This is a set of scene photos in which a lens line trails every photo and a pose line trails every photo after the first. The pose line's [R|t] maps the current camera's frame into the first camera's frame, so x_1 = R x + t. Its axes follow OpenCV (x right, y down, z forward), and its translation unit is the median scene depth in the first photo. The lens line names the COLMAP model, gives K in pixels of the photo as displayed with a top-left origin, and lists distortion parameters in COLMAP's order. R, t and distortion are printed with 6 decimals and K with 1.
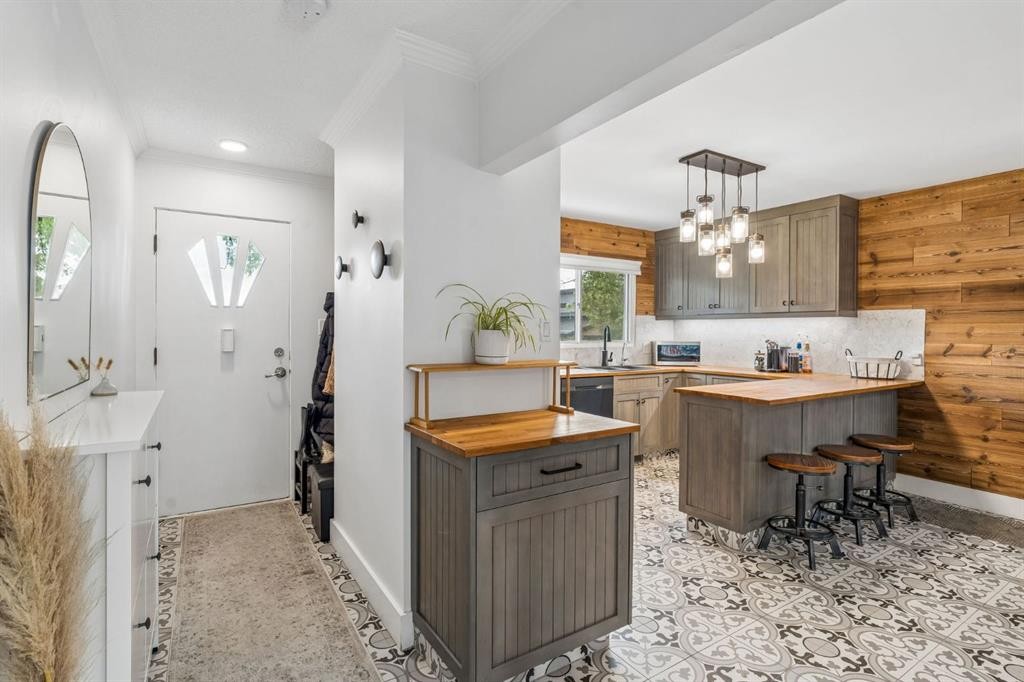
lens RADIAL K [[497.2, 0, 508.0], [0, 497.2, 332.5], [0, 0, 1]] dist [-0.012487, 0.005819]
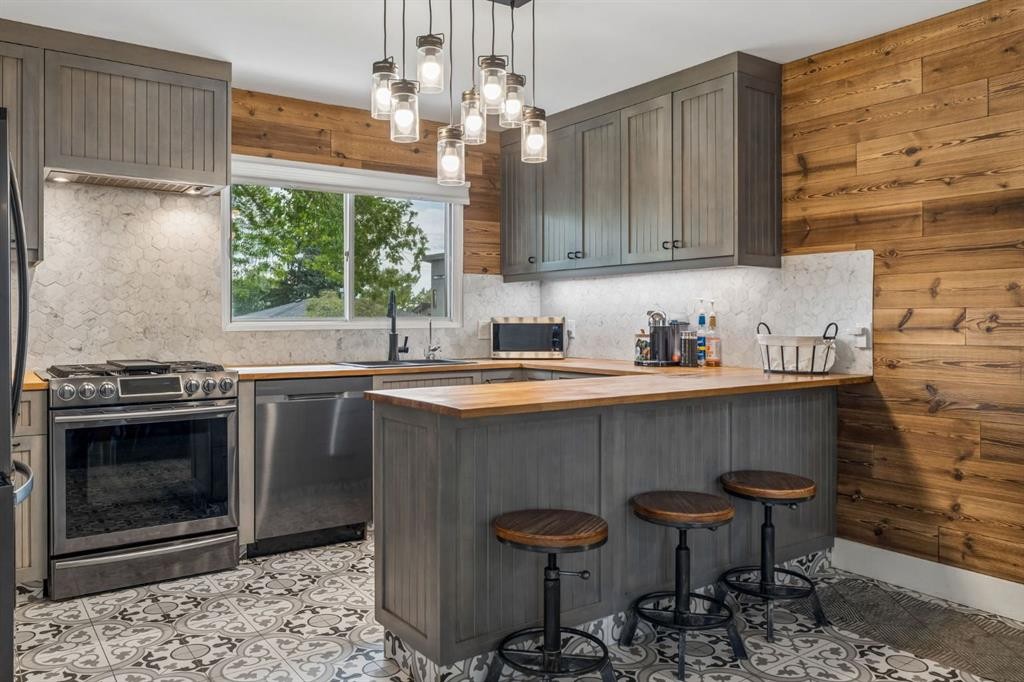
lens RADIAL K [[768.1, 0, 507.6], [0, 768.1, 321.7], [0, 0, 1]] dist [-0.005773, 0.007675]
pose [[0.998461, -0.008790, 0.054748, 0.376446], [0.008837, 0.999961, -0.000616, 0.032854], [-0.054741, 0.001099, 0.998500, 0.138453]]
